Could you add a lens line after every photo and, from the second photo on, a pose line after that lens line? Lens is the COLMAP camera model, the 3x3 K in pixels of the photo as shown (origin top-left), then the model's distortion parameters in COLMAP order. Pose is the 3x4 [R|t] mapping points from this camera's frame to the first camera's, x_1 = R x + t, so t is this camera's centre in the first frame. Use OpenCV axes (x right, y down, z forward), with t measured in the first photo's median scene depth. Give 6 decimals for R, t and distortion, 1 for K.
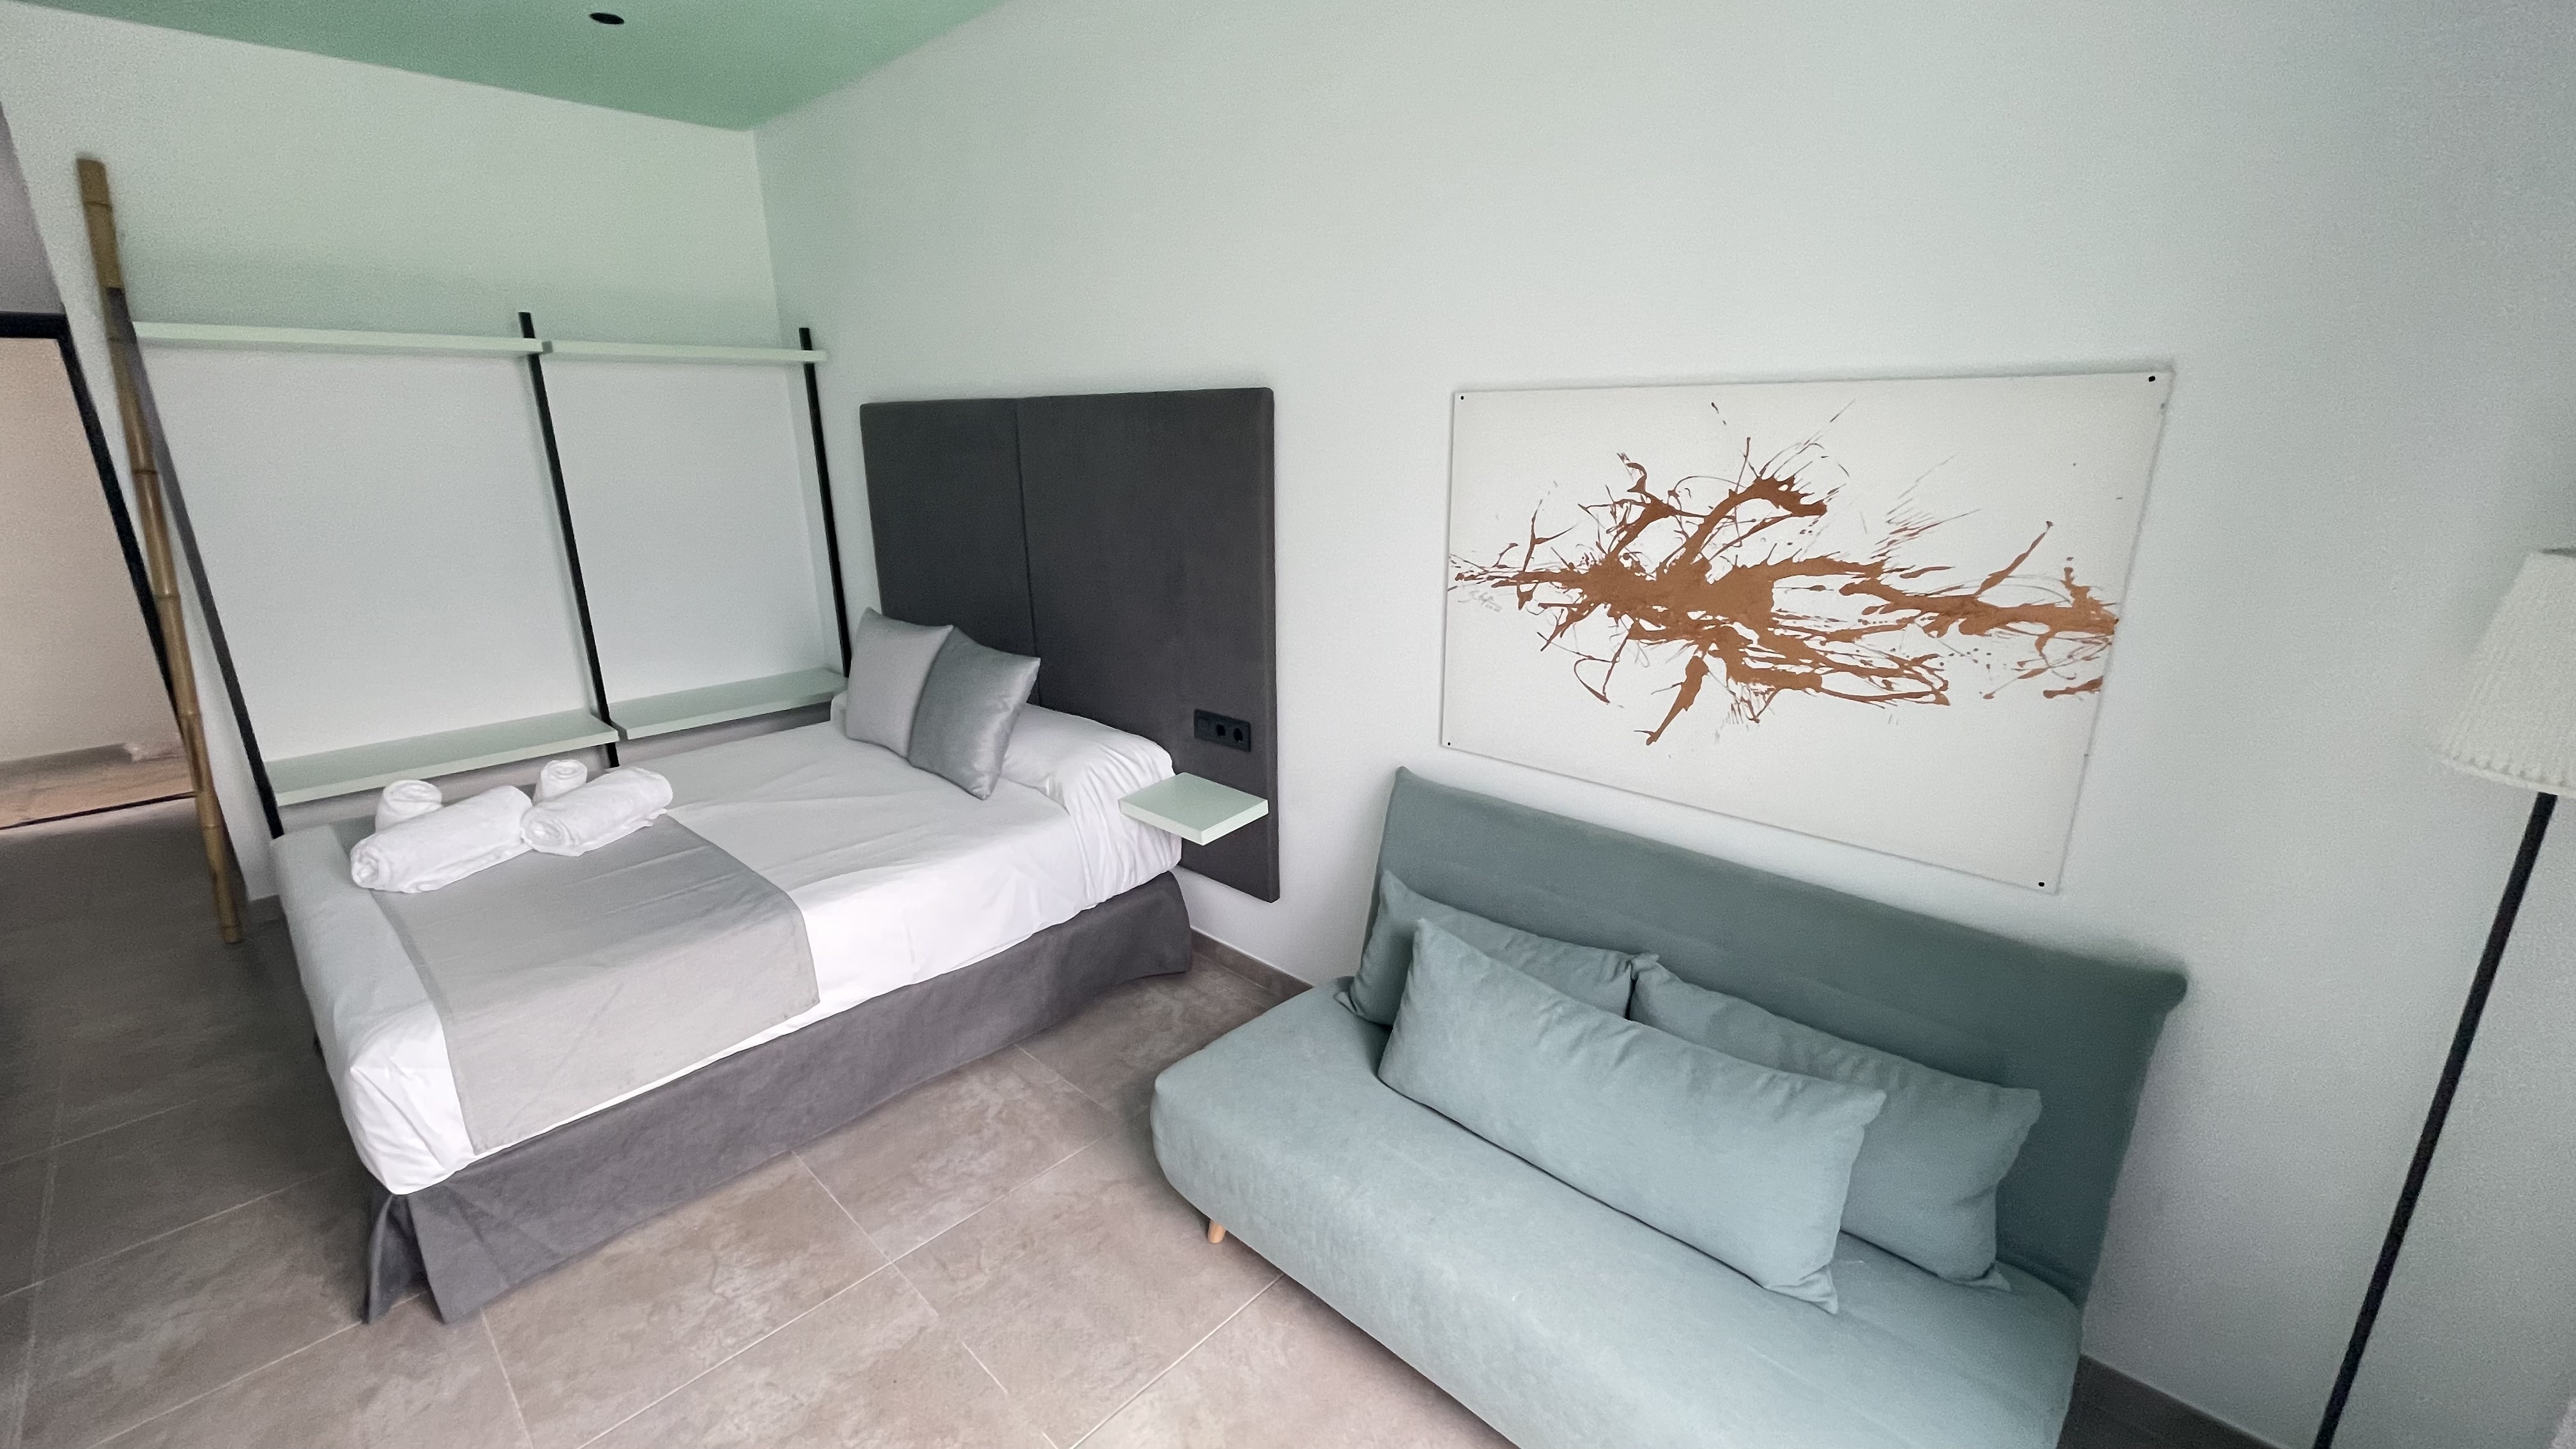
lens RADIAL K [[1031.2, 0, 1278.2], [0, 1031.2, 731.6], [0, 0, 1]] dist [-0.002717, -0.000203]
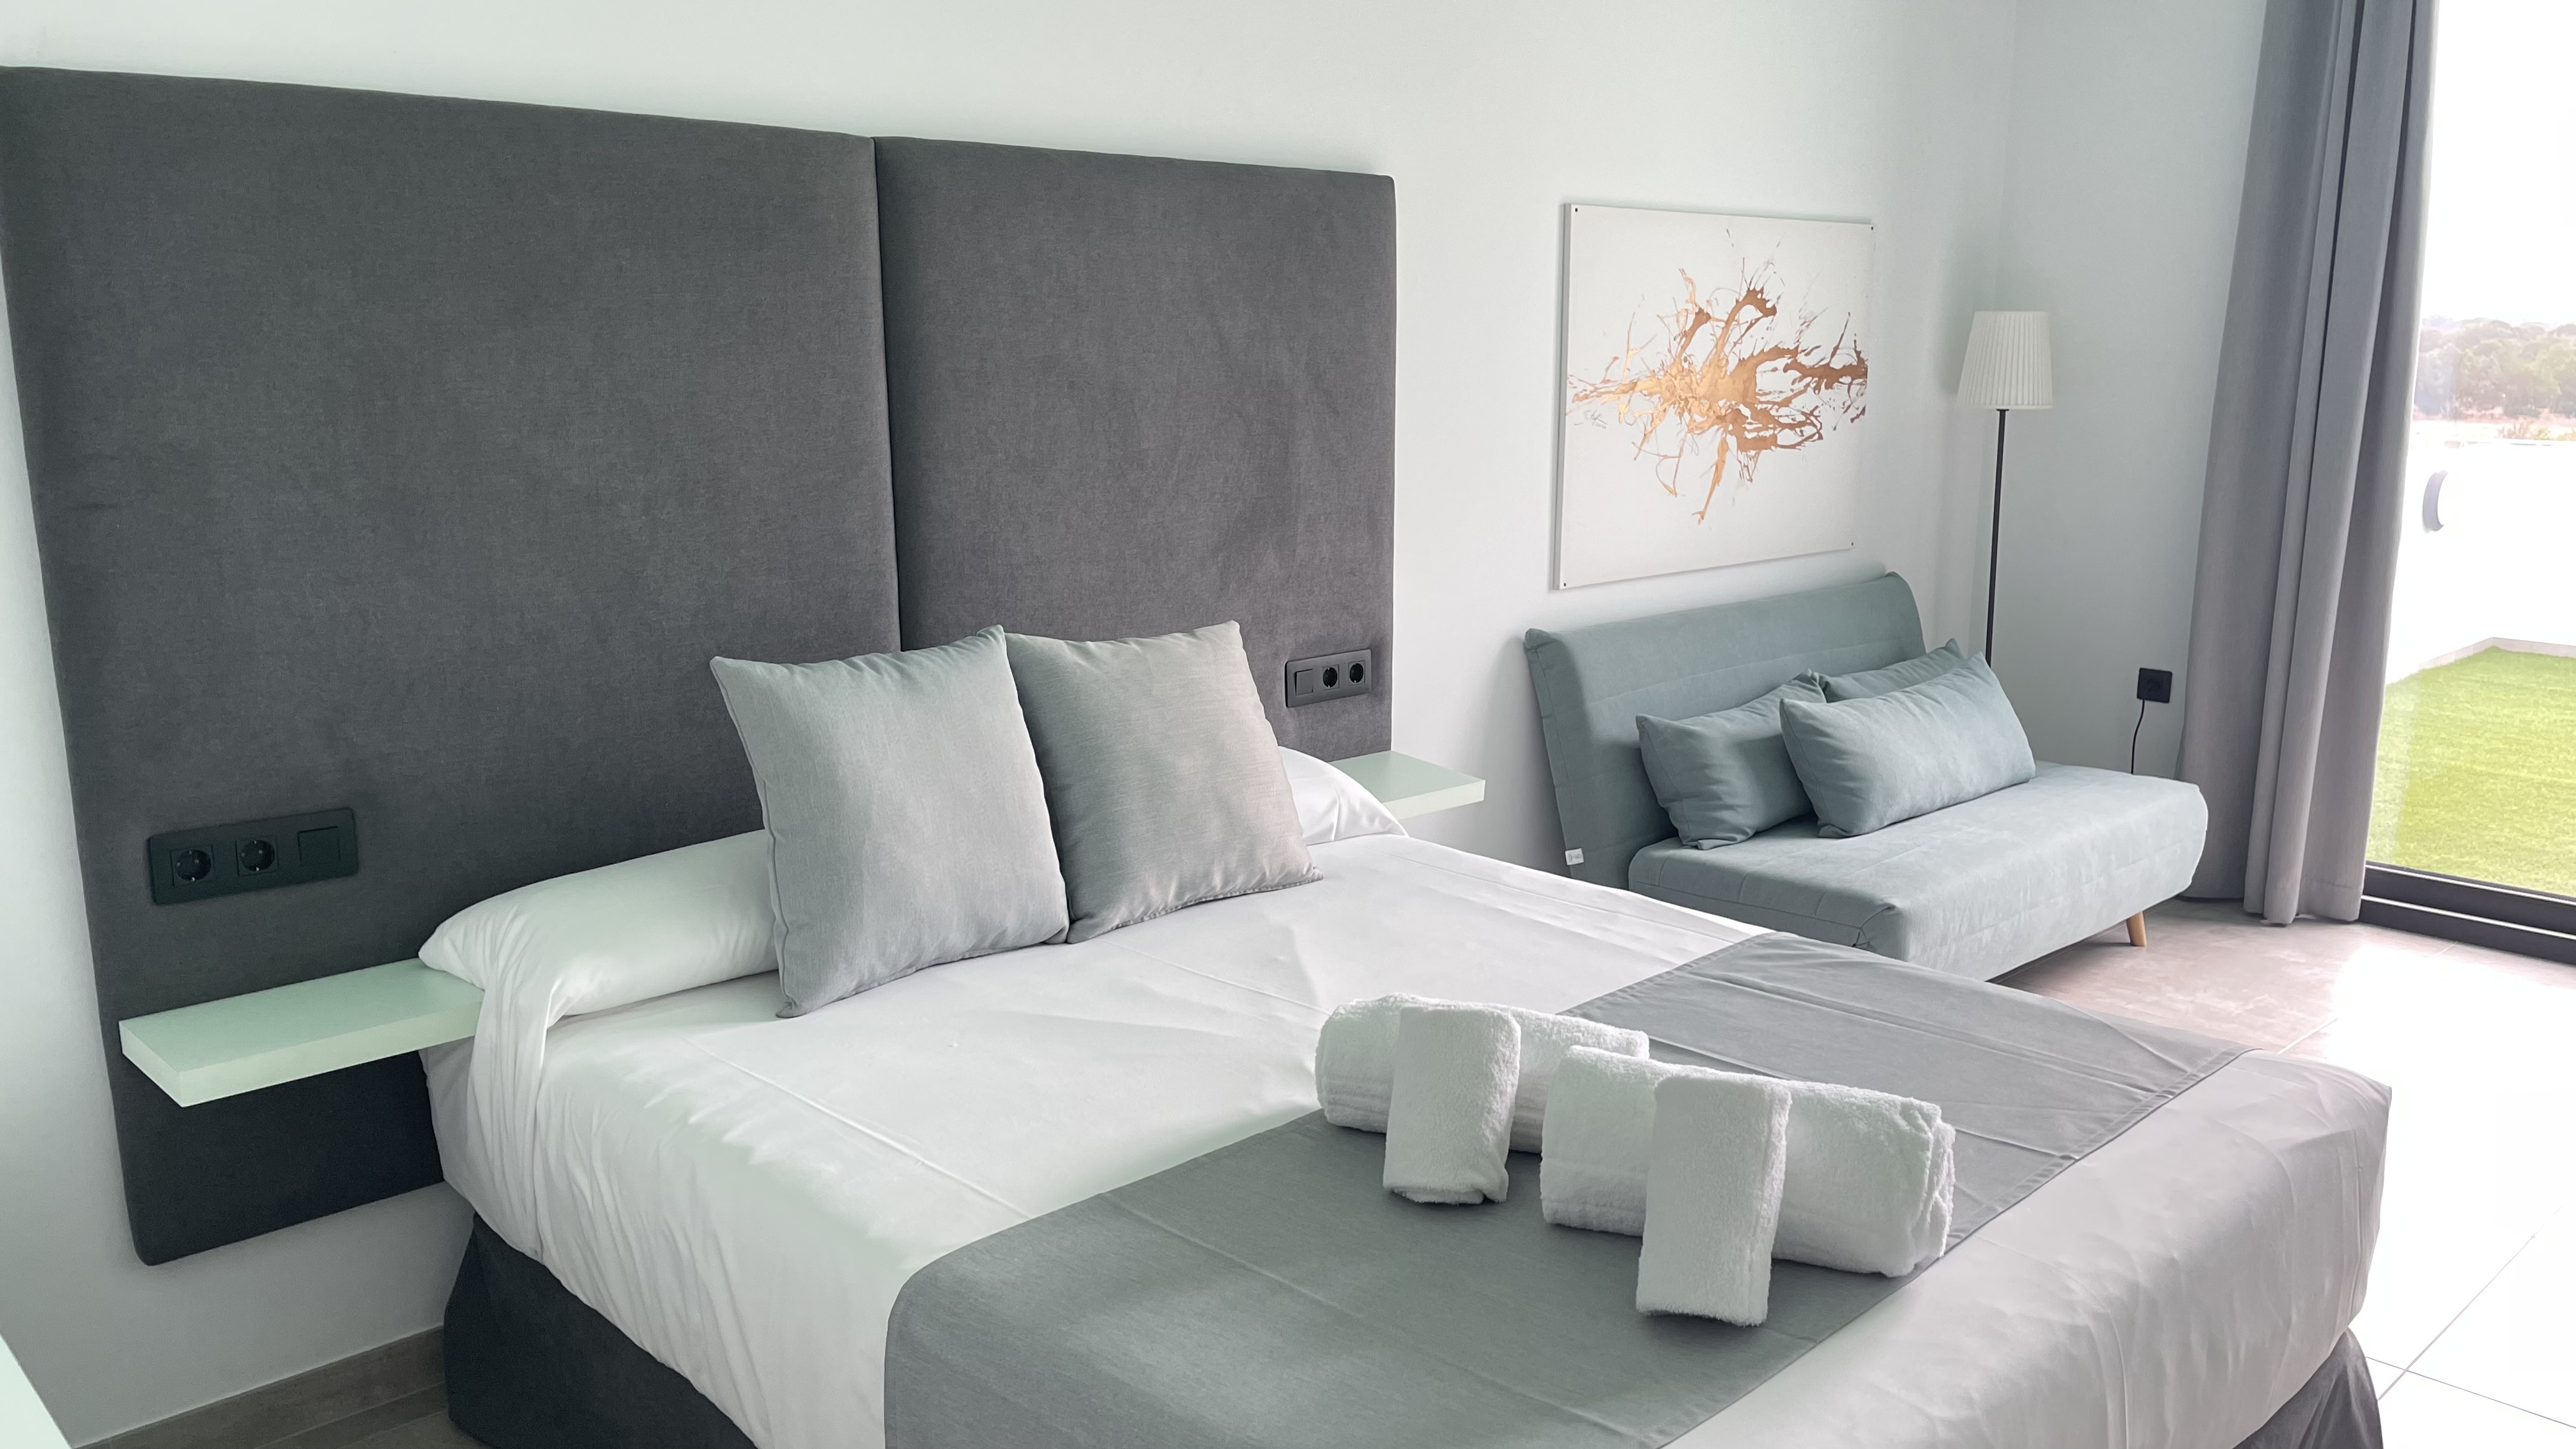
lens RADIAL K [[1933.6, 0, 1302.8], [0, 1933.6, 747.8], [0, 0, 1]] dist [0.068486, -0.100078]
pose [[0.052107, -0.201164, 0.978171, -2.022084], [0.284512, 0.941899, 0.178548, -0.291553], [-0.957255, 0.268998, 0.106313, 1.397774]]
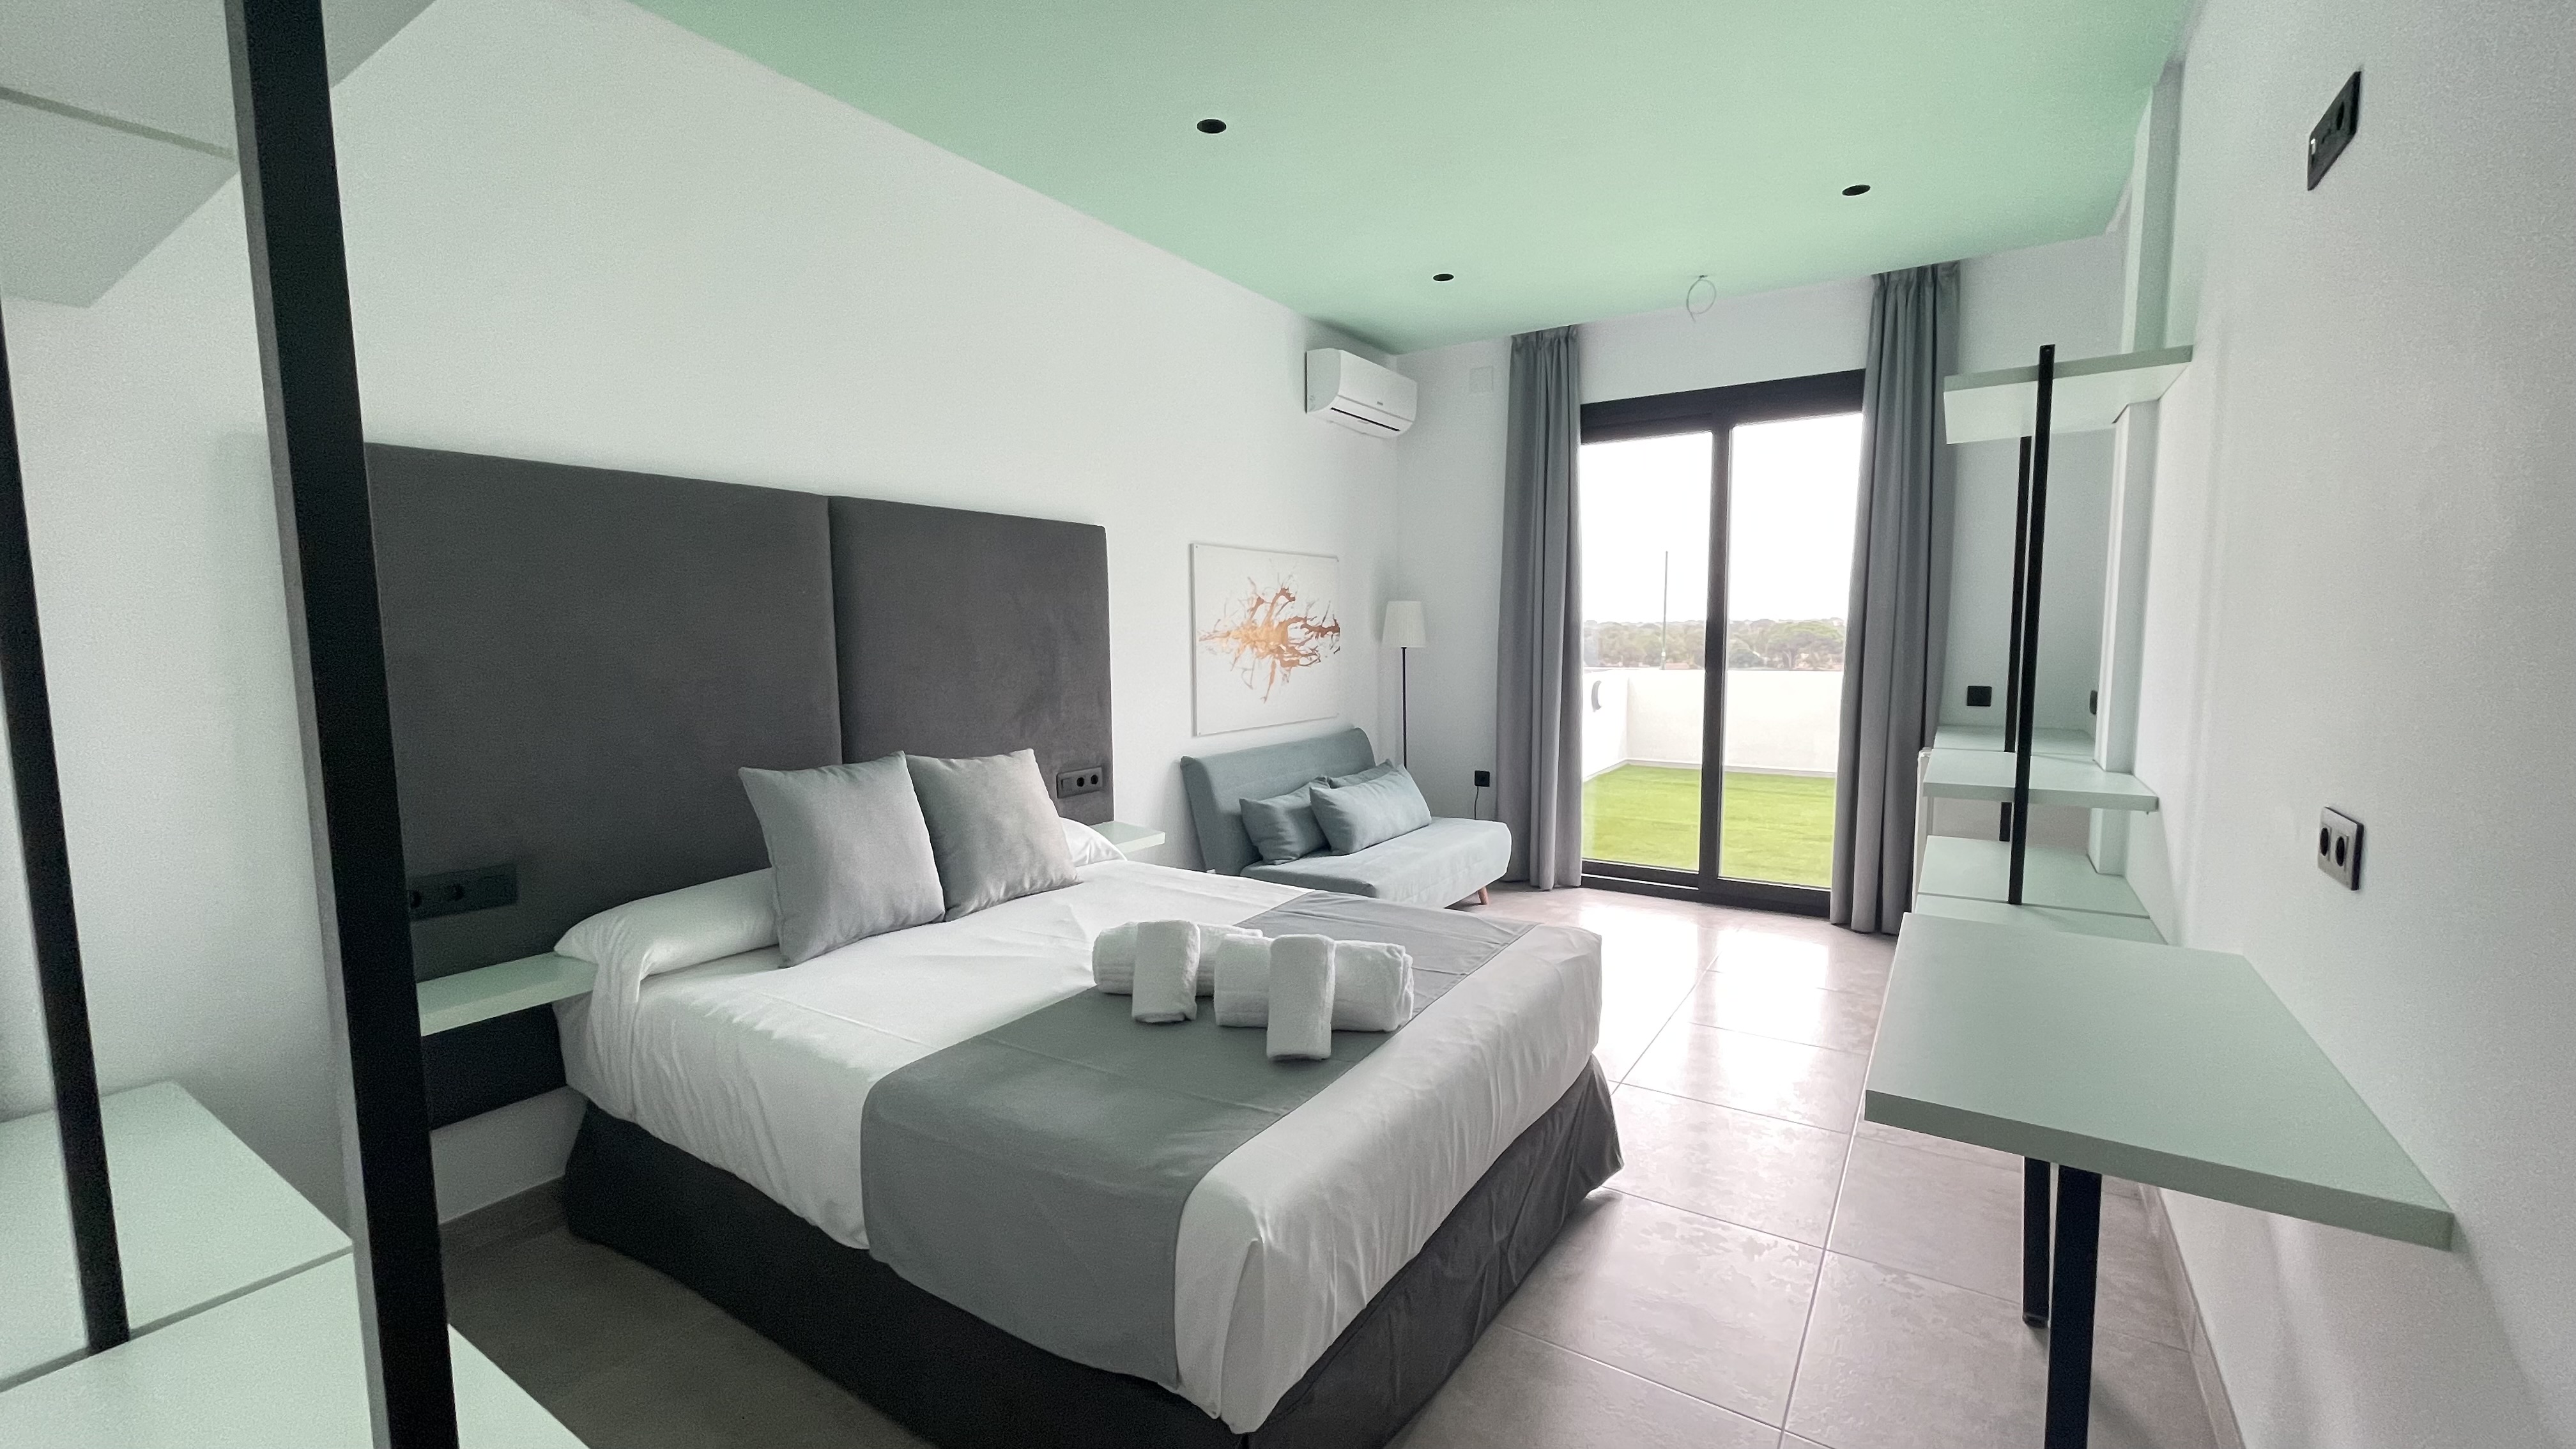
lens RADIAL K [[1031.2, 0, 1278.2], [0, 1031.2, 731.6], [0, 0, 1]] dist [-0.002717, -0.000203]
pose [[-0.170170, -0.086804, 0.981584, -2.084405], [0.291221, 0.947189, 0.134249, -0.248203], [-0.941399, 0.308703, -0.135904, 1.441682]]
